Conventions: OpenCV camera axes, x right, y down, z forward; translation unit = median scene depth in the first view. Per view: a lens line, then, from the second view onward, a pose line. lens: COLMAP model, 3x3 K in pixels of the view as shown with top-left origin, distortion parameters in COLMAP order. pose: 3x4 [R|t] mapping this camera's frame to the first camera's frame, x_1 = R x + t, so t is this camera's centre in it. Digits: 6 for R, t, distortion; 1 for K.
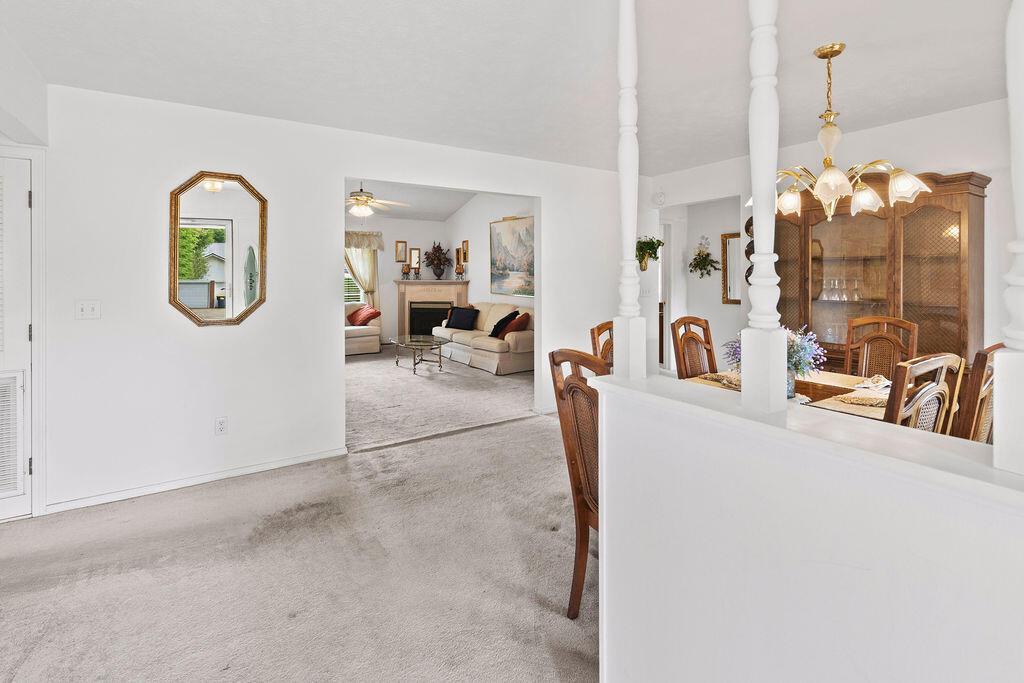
lens RADIAL K [[453.8, 0, 496.0], [0, 453.8, 278.6], [0, 0, 1]] dist [0.010116, -0.002449]
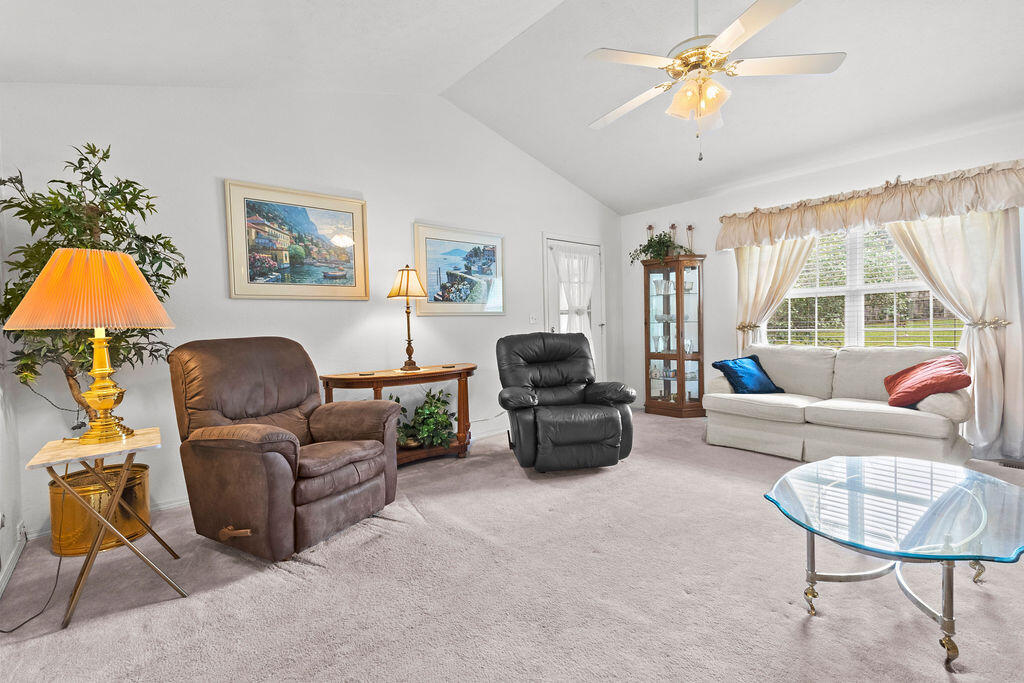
lens RADIAL K [[453.8, 0, 520.9], [0, 453.8, 338.0], [0, 0, 1]] dist [0.010116, -0.002449]
pose [[0.169564, 0.023962, -0.985228, 0.047619], [0.023365, 0.999326, 0.028326, 0.023294], [0.985242, -0.027823, 0.168890, 0.595500]]
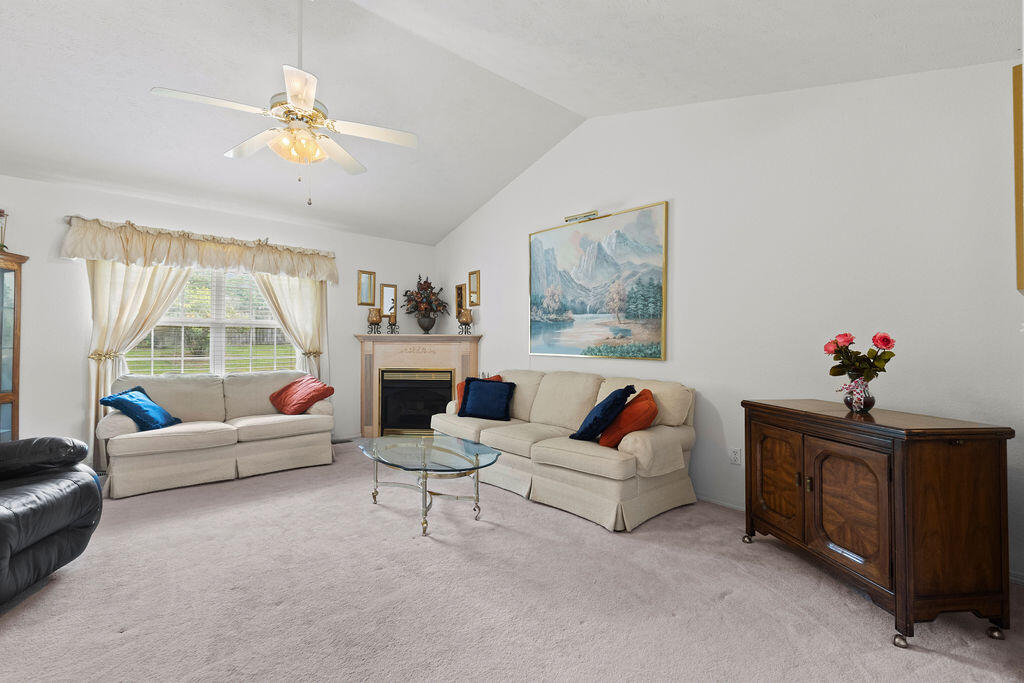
lens RADIAL K [[453.8, 0, 506.3], [0, 453.8, 339.0], [0, 0, 1]] dist [0.010116, -0.002449]
pose [[0.990211, 0.003443, 0.139538, -0.124048], [-0.000957, 0.999840, -0.017883, 0.023247], [-0.139577, 0.017574, 0.990055, 0.422514]]
